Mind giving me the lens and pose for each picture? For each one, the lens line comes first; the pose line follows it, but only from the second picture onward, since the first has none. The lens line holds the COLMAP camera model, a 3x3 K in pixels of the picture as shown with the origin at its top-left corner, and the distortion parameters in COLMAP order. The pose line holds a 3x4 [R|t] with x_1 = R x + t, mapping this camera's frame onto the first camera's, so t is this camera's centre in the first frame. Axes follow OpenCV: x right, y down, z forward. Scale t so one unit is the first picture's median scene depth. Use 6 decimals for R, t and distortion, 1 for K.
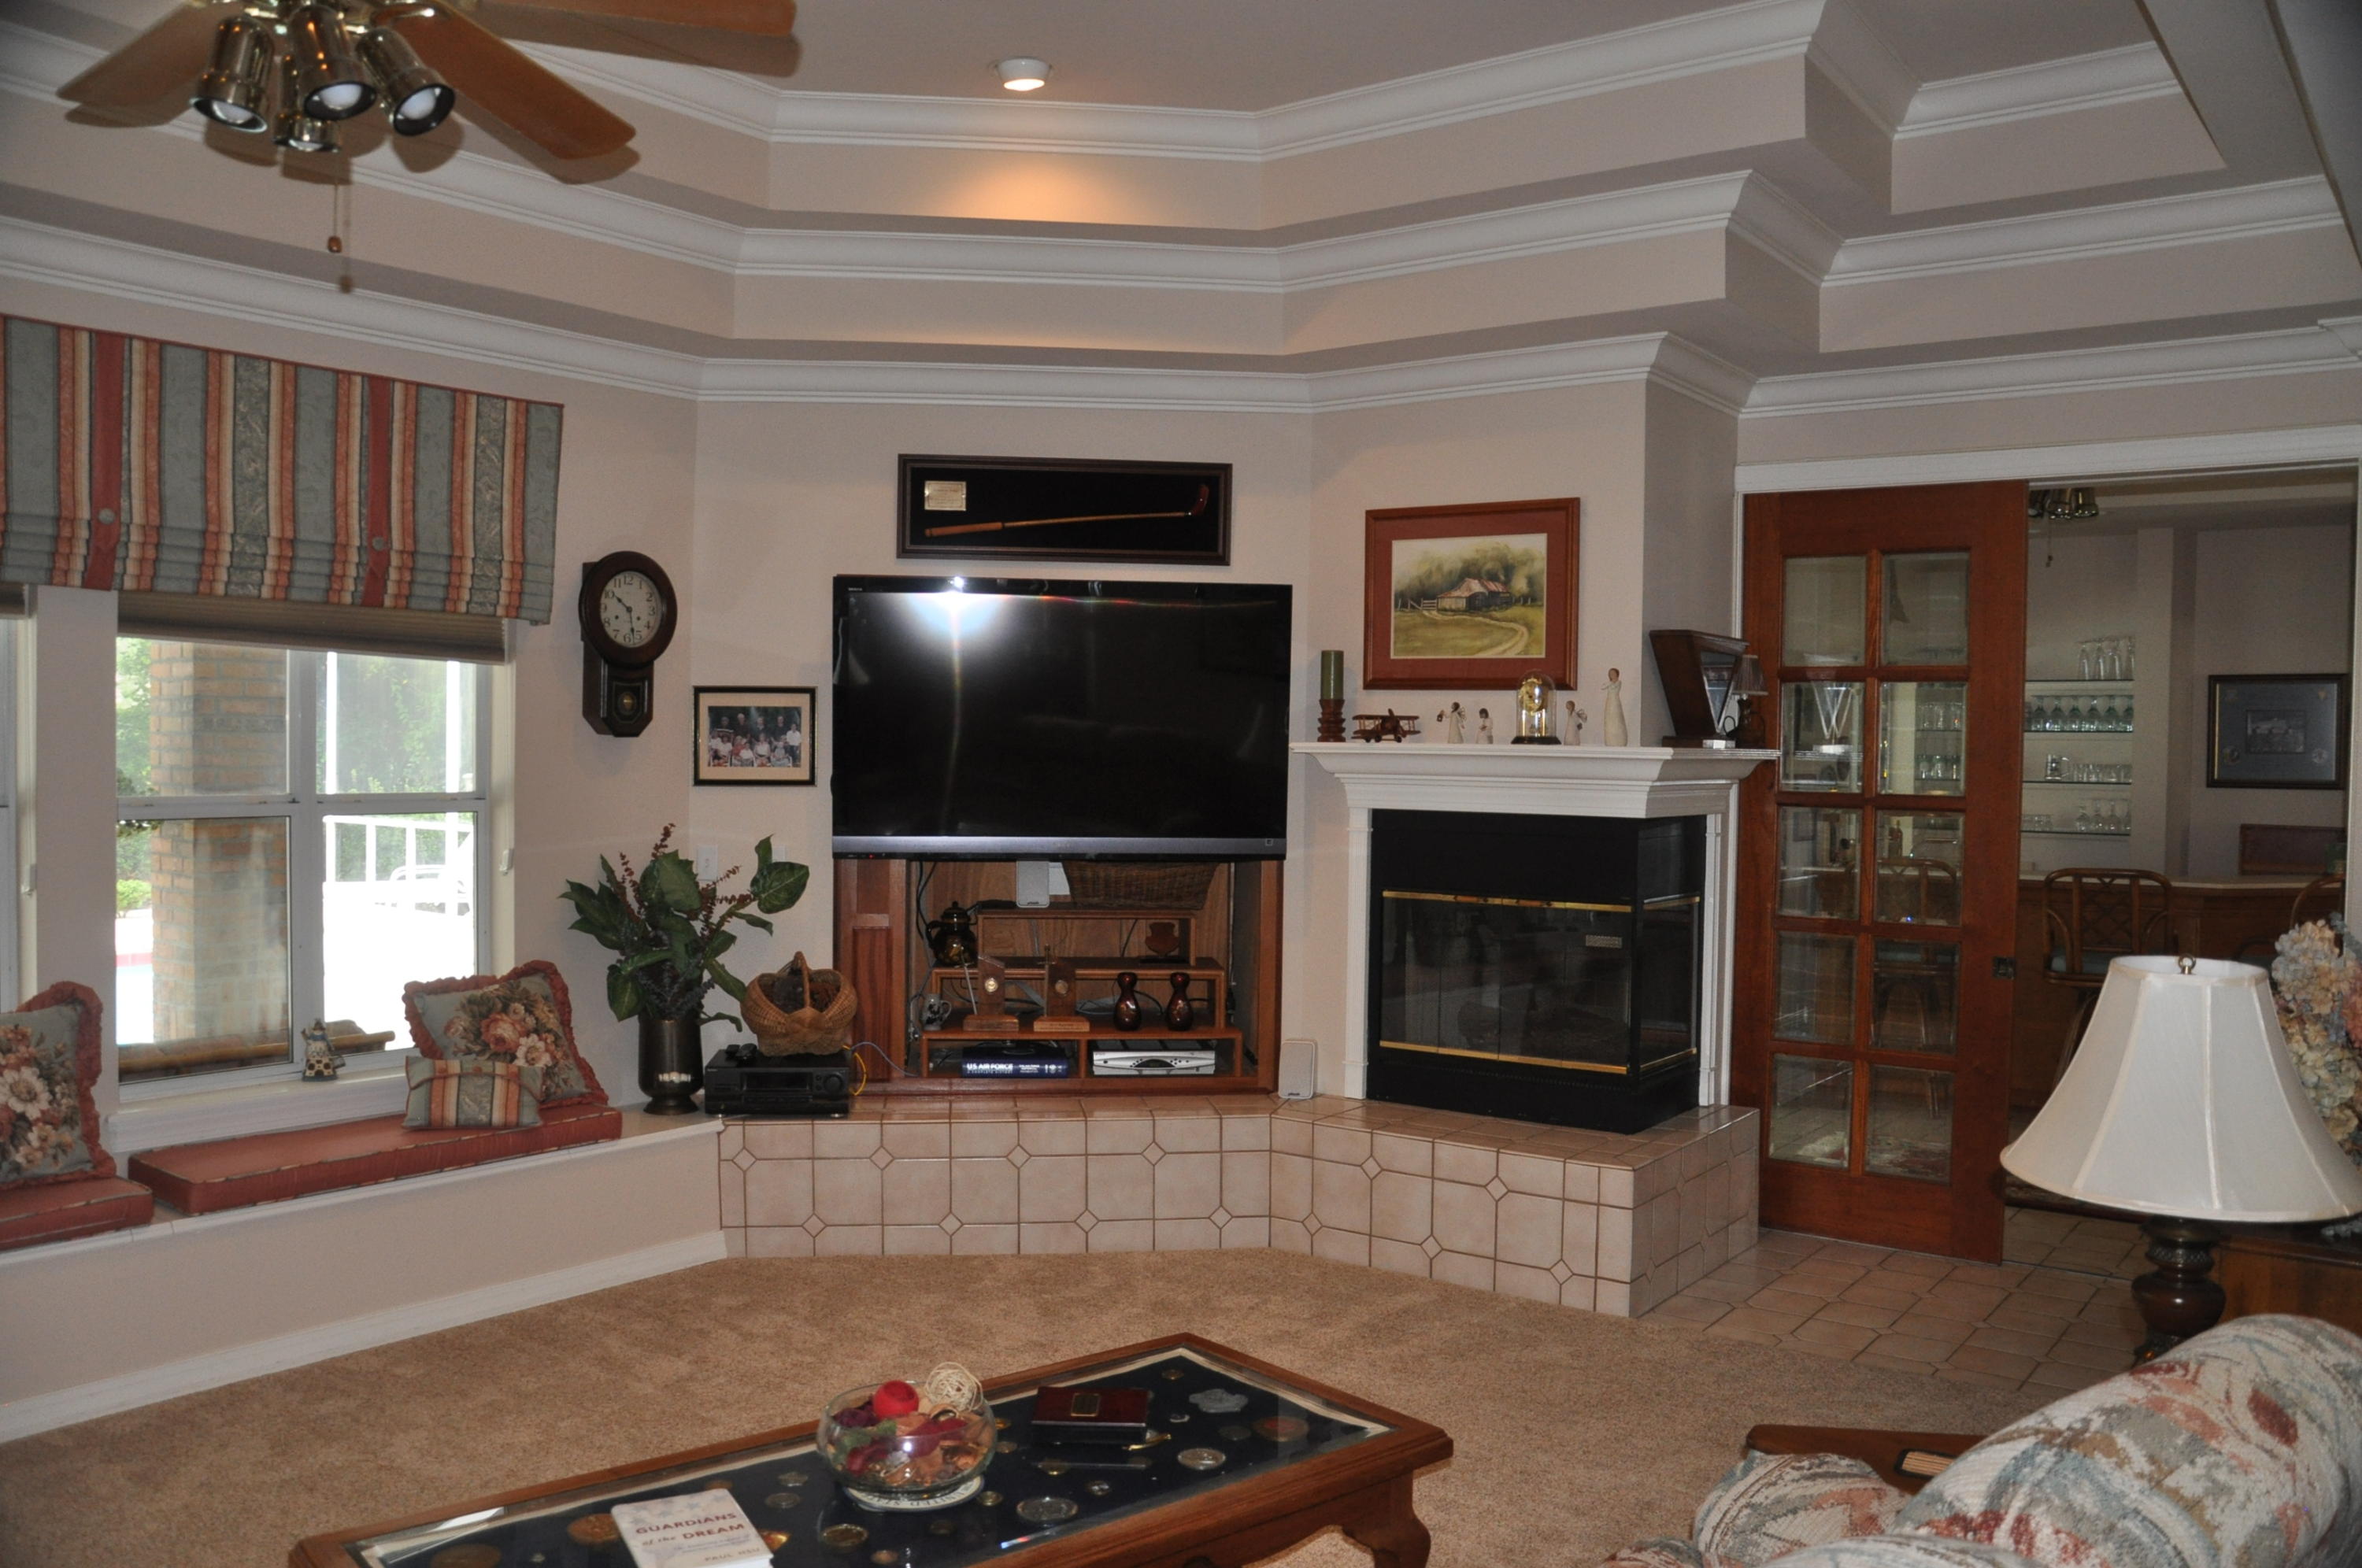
lens RADIAL K [[1905.6, 0, 1173.0], [0, 1905.6, 791.8], [0, 0, 1]] dist [-0.148134, 0.135431]
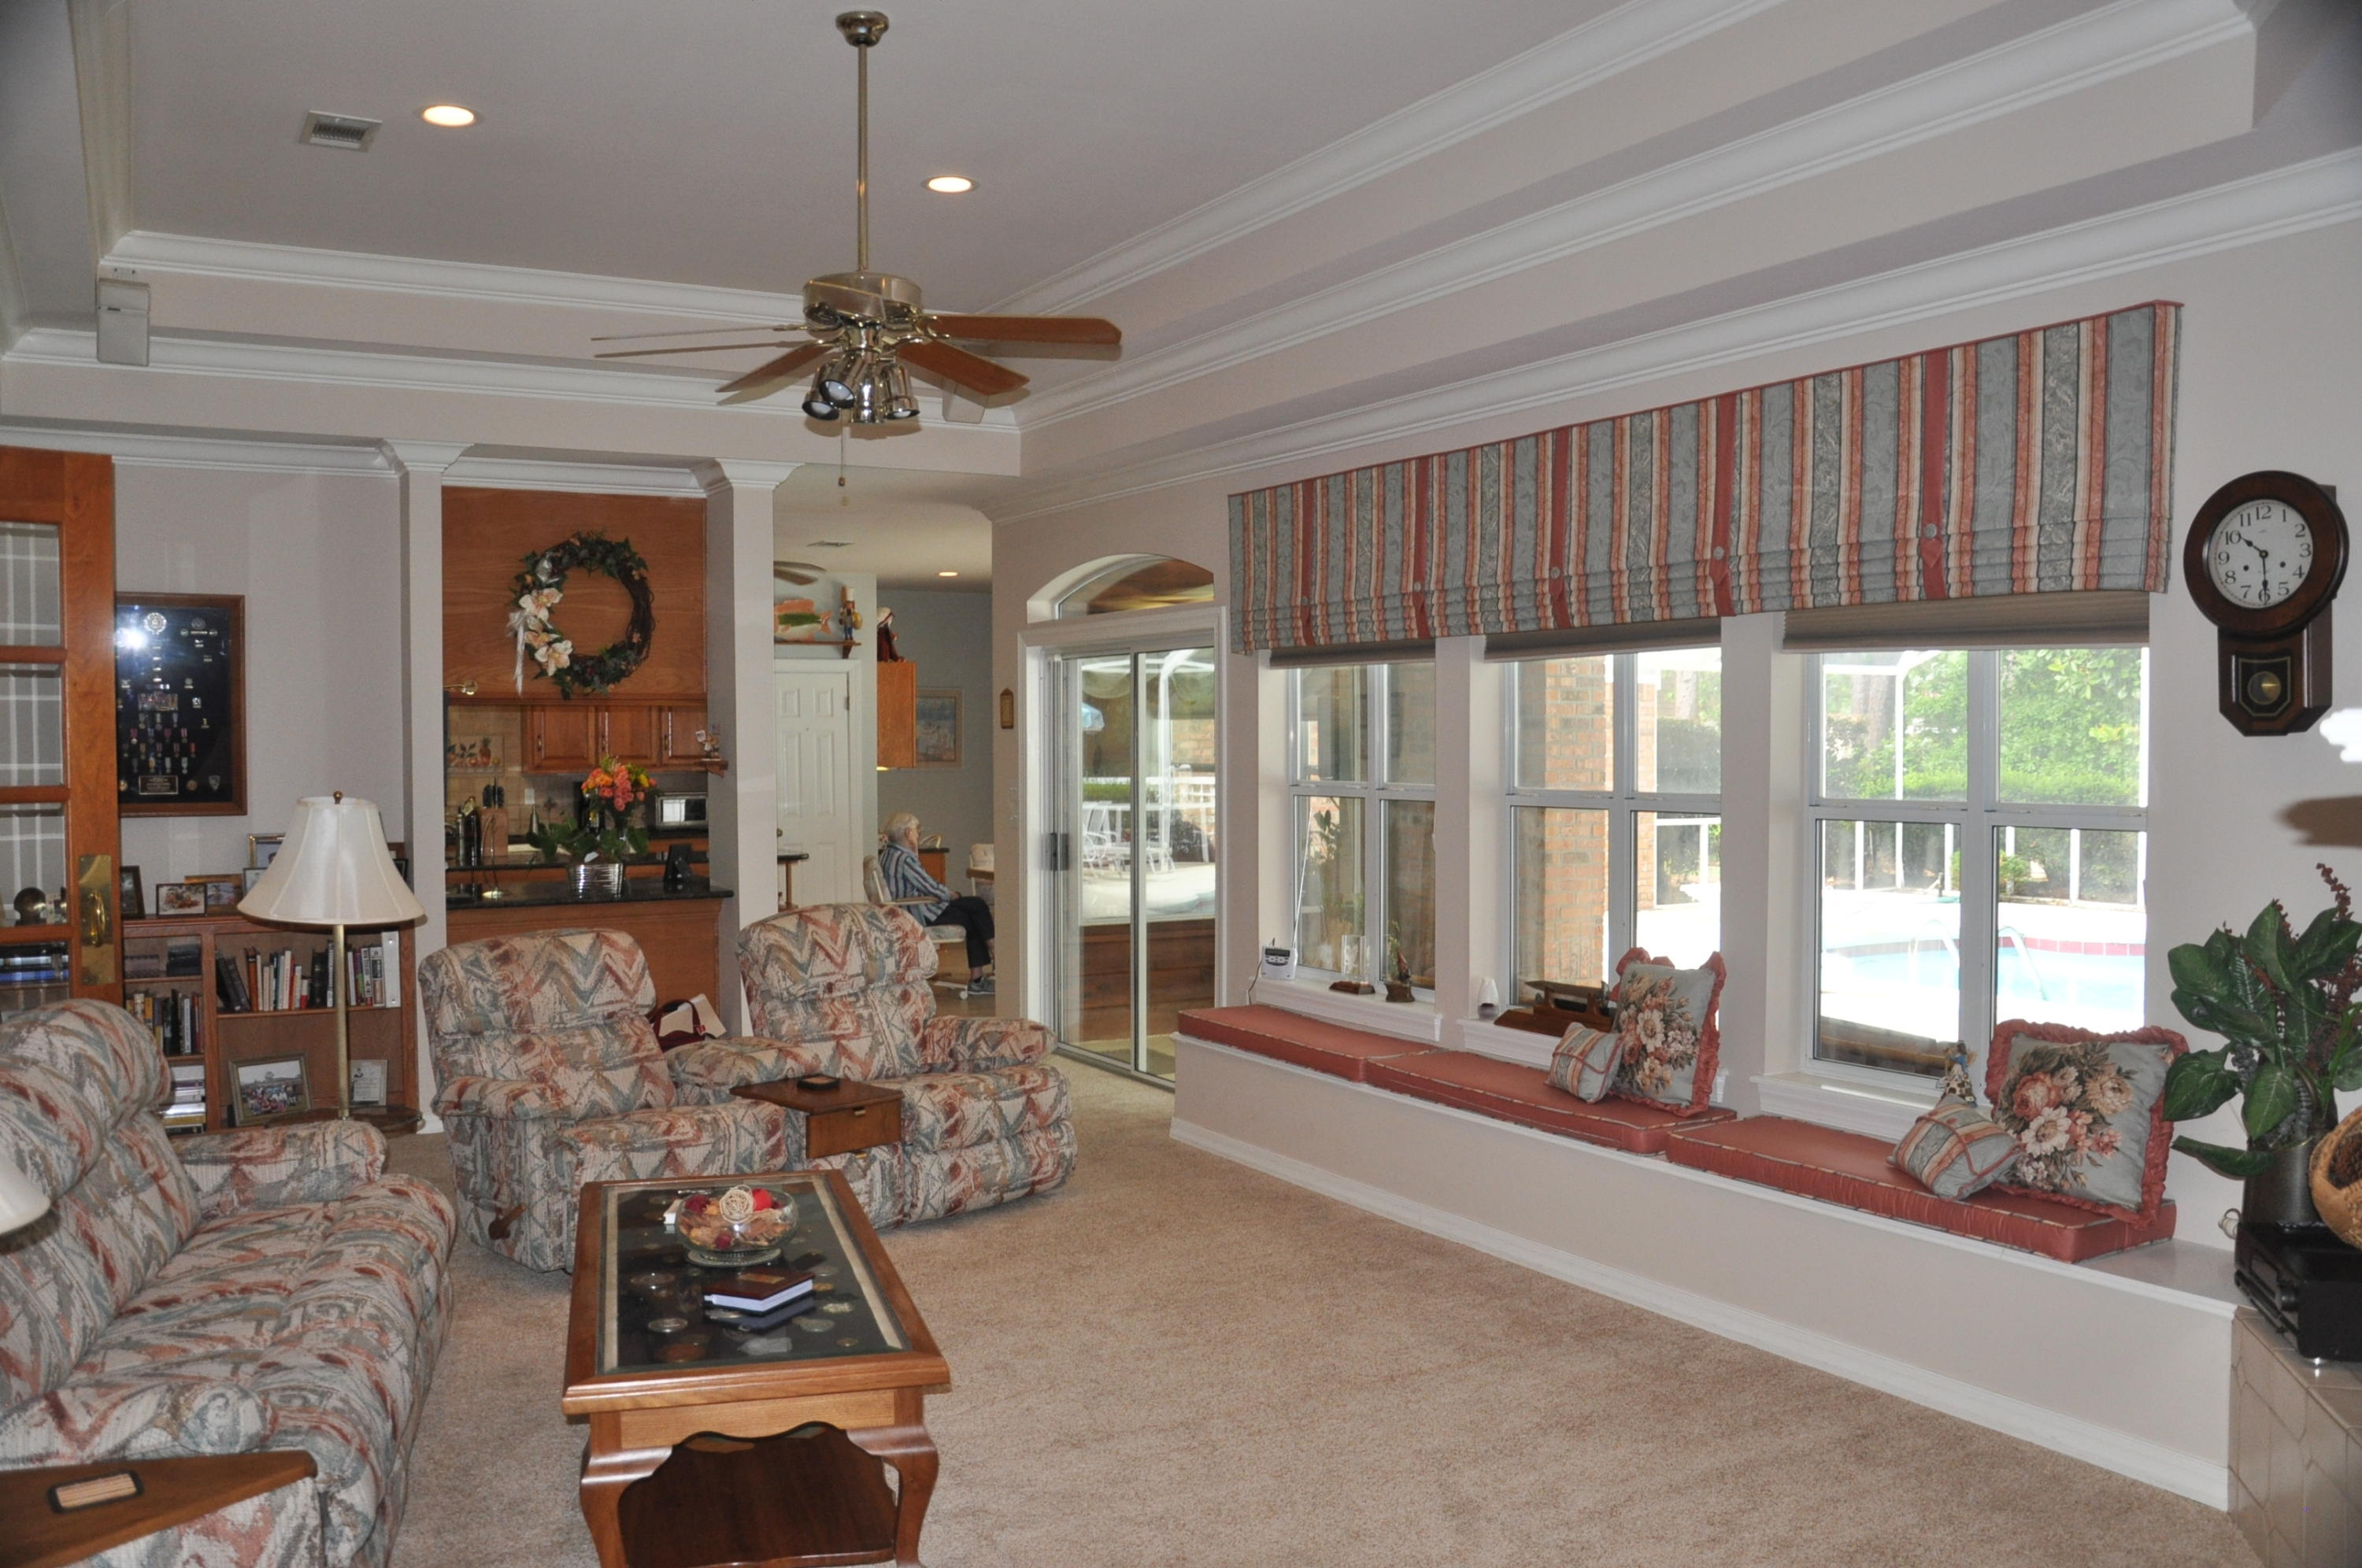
lens RADIAL K [[1905.6, 0, 1179.1], [0, 1905.6, 797.1], [0, 0, 1]] dist [-0.148134, 0.135431]
pose [[-0.393497, 0.019653, -0.919116, 0.559493], [-0.018401, 0.999403, 0.029248, -0.021047], [0.919142, 0.028421, -0.392901, 1.000391]]
